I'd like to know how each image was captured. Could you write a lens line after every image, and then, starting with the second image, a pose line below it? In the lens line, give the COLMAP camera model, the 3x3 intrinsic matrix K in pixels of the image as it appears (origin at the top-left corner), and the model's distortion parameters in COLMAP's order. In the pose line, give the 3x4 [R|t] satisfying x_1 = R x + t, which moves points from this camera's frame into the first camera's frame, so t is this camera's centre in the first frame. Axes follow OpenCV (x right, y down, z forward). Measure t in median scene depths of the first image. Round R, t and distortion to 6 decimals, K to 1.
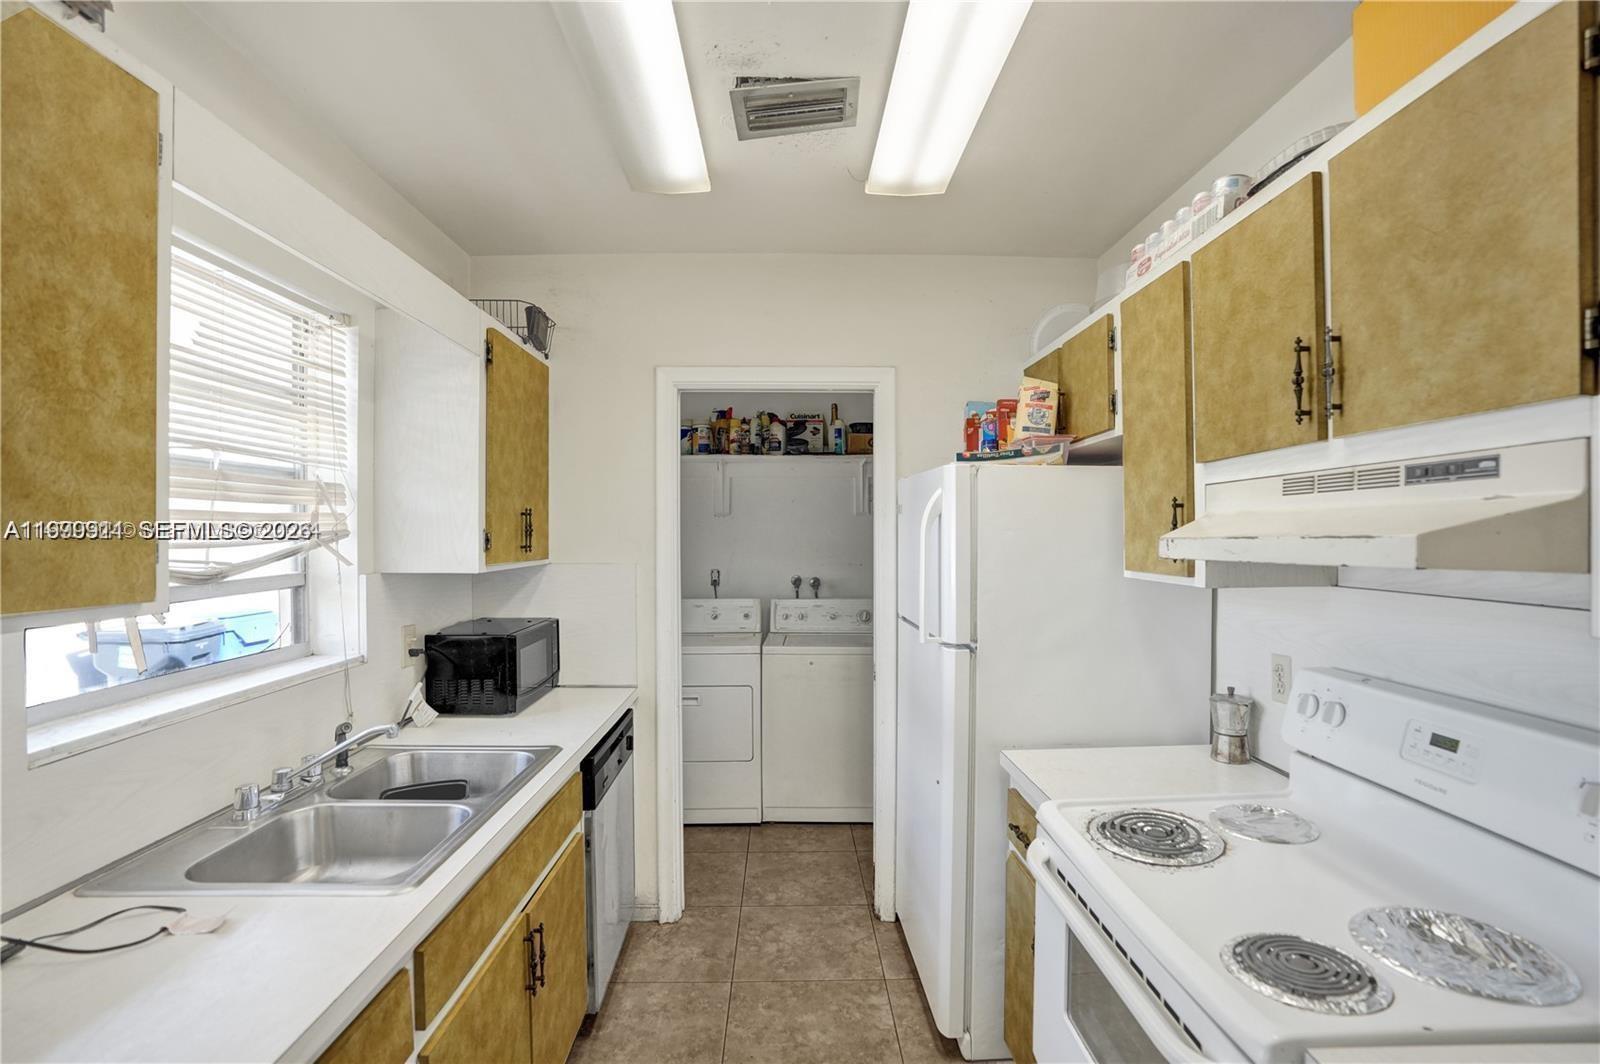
lens RADIAL K [[738.0, 0, 800.0], [0, 738.0, 532.0], [0, 0, 1]] dist [-0.075890, 0.033629]
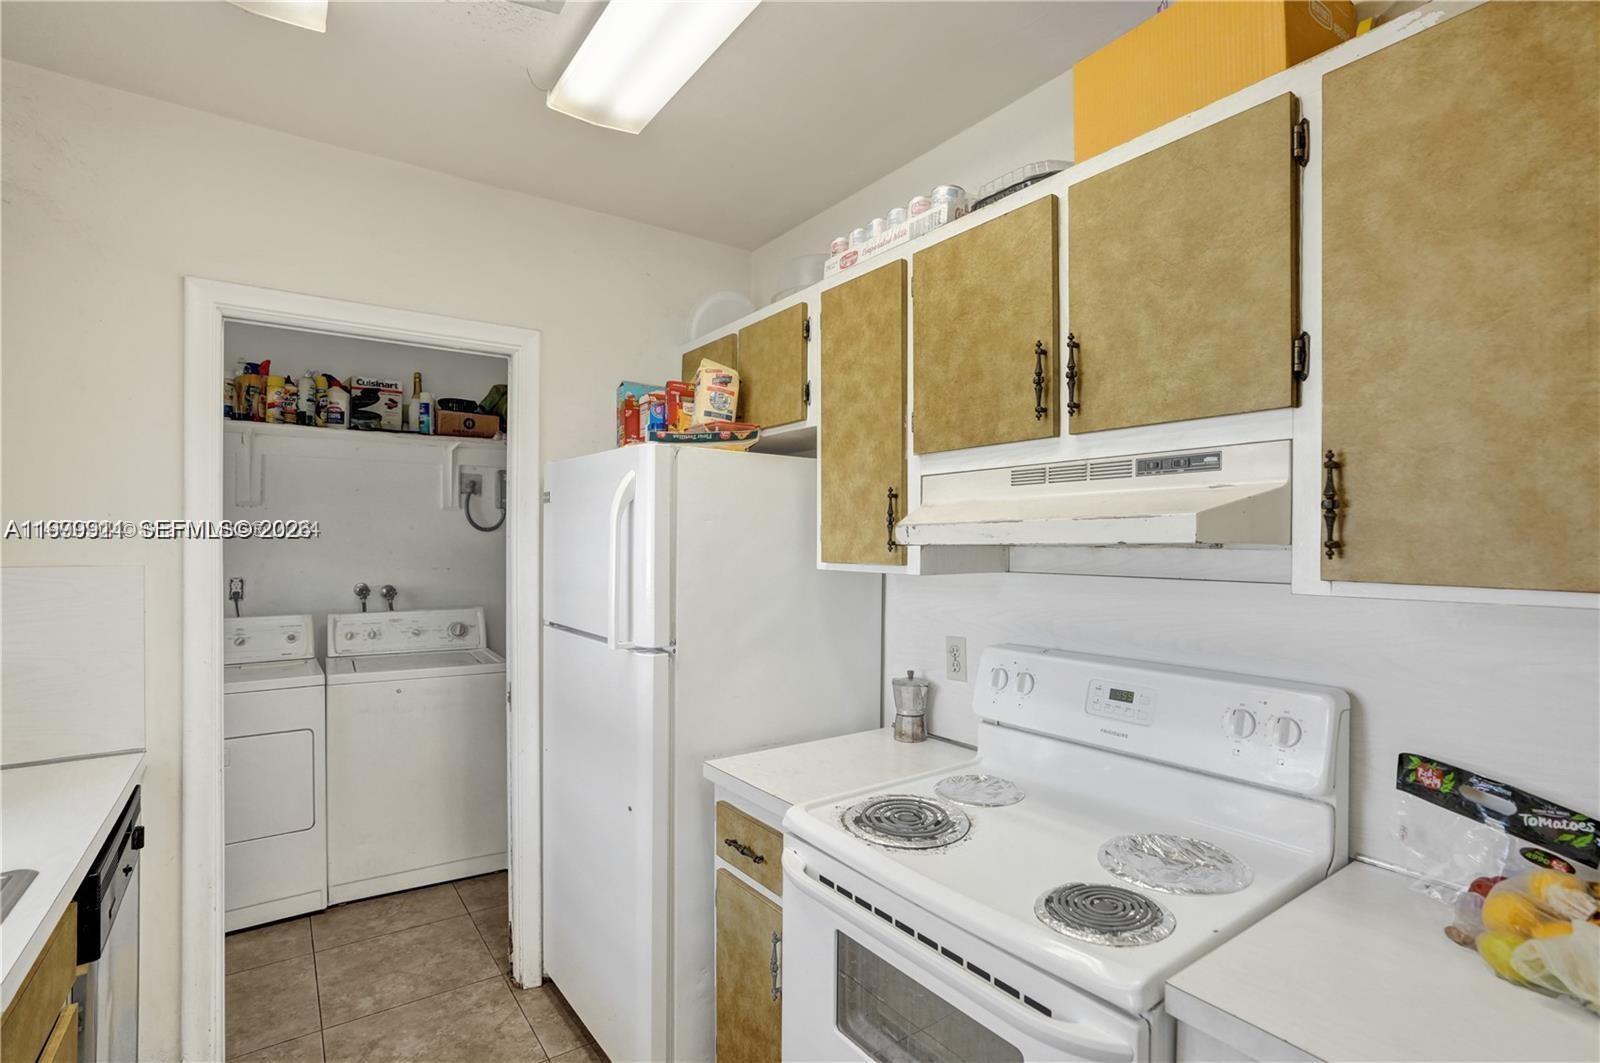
lens RADIAL K [[766.9, 0, 809.3], [0, 766.9, 543.2], [0, 0, 1]] dist [-0.060993, 0.038526]
pose [[0.825713, 0.004969, 0.564069, -0.156361], [-0.007655, 0.999968, 0.002397, 0.023960], [-0.564039, -0.006297, 0.825724, 0.143587]]
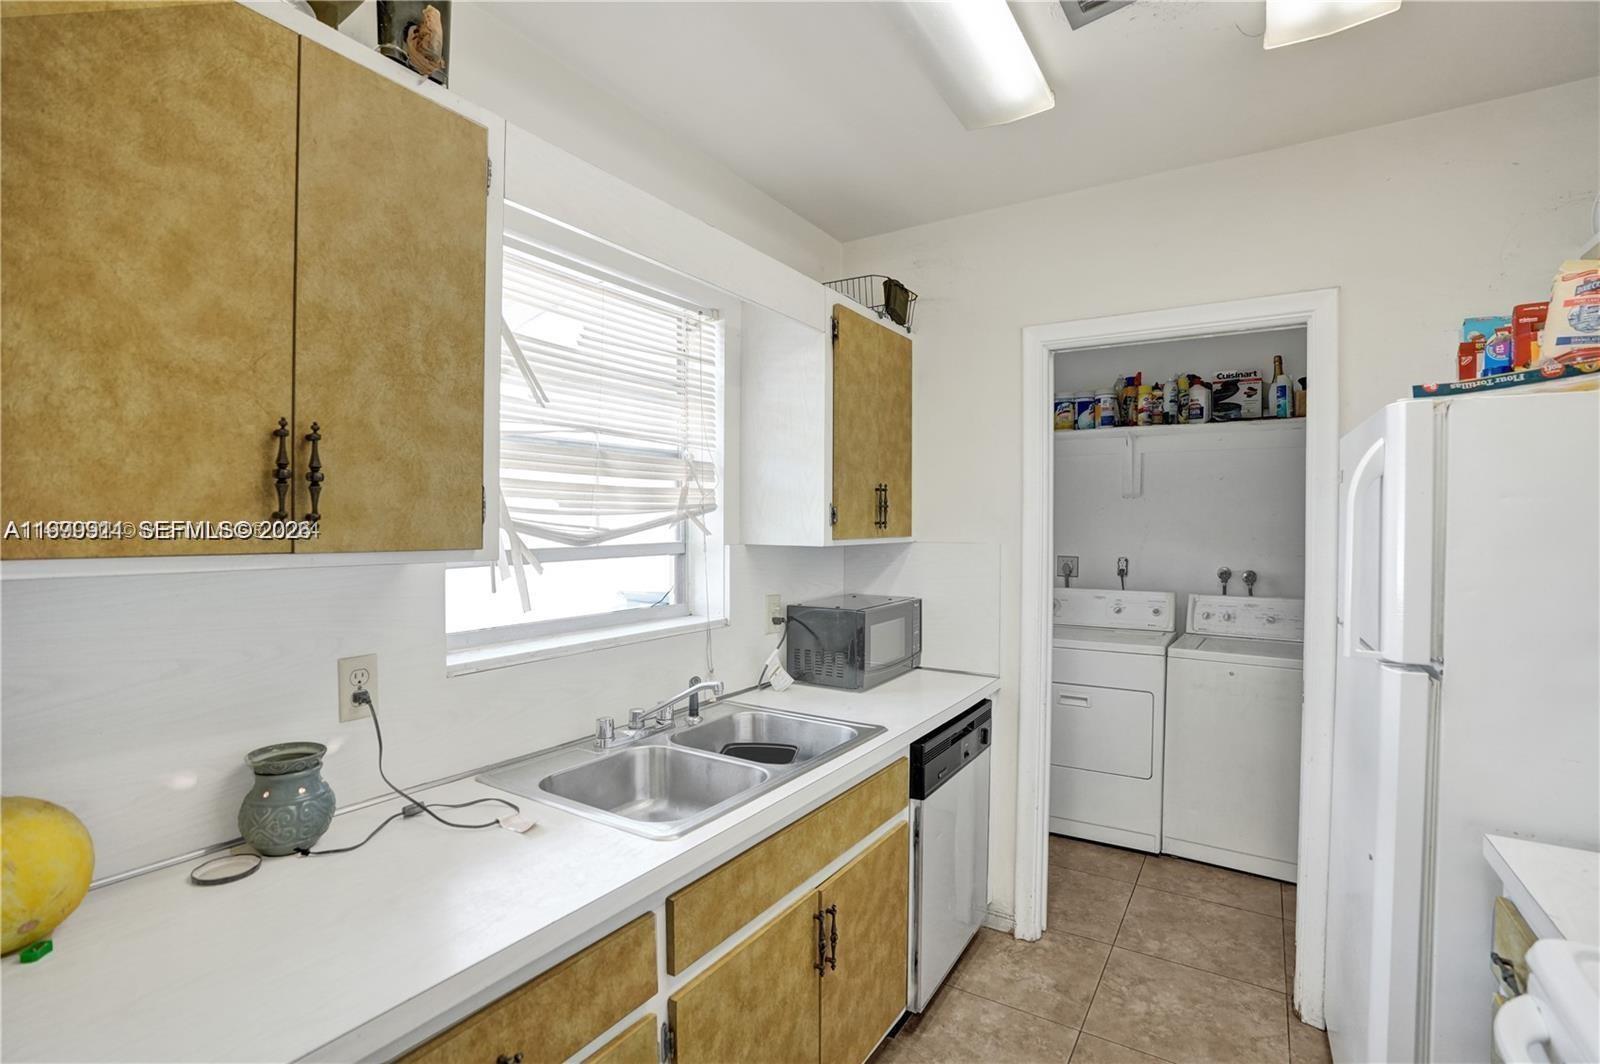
lens RADIAL K [[738.0, 0, 800.0], [0, 738.0, 532.0], [0, 0, 1]] dist [-0.075890, 0.033629]
pose [[0.832614, 0.012688, -0.553709, 0.111604], [-0.005992, 0.999885, 0.013903, 0.024563], [0.553822, -0.008258, 0.832594, 0.138050]]
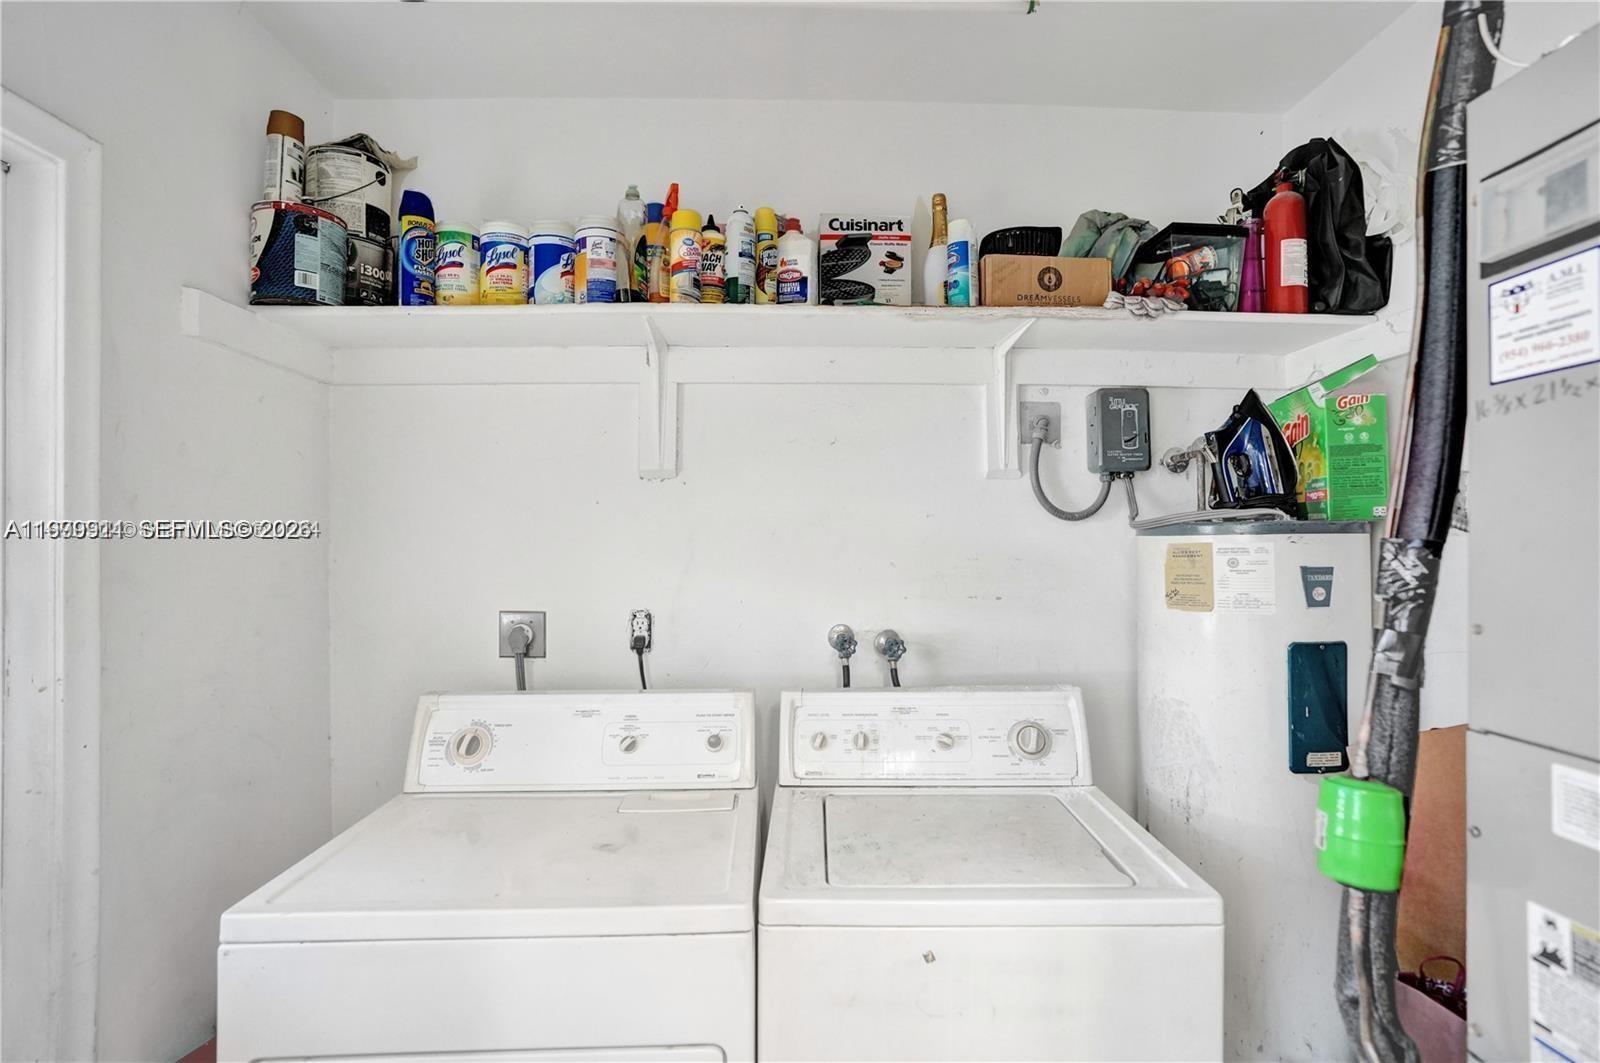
lens RADIAL K [[766.9, 0, 809.3], [0, 766.9, 543.2], [0, 0, 1]] dist [-0.060993, 0.038526]
pose [[0.999836, -0.000252, 0.018118, -0.073025], [0.000227, 0.999999, 0.001385, 0.031304], [-0.018118, -0.001381, 0.999835, 1.395309]]
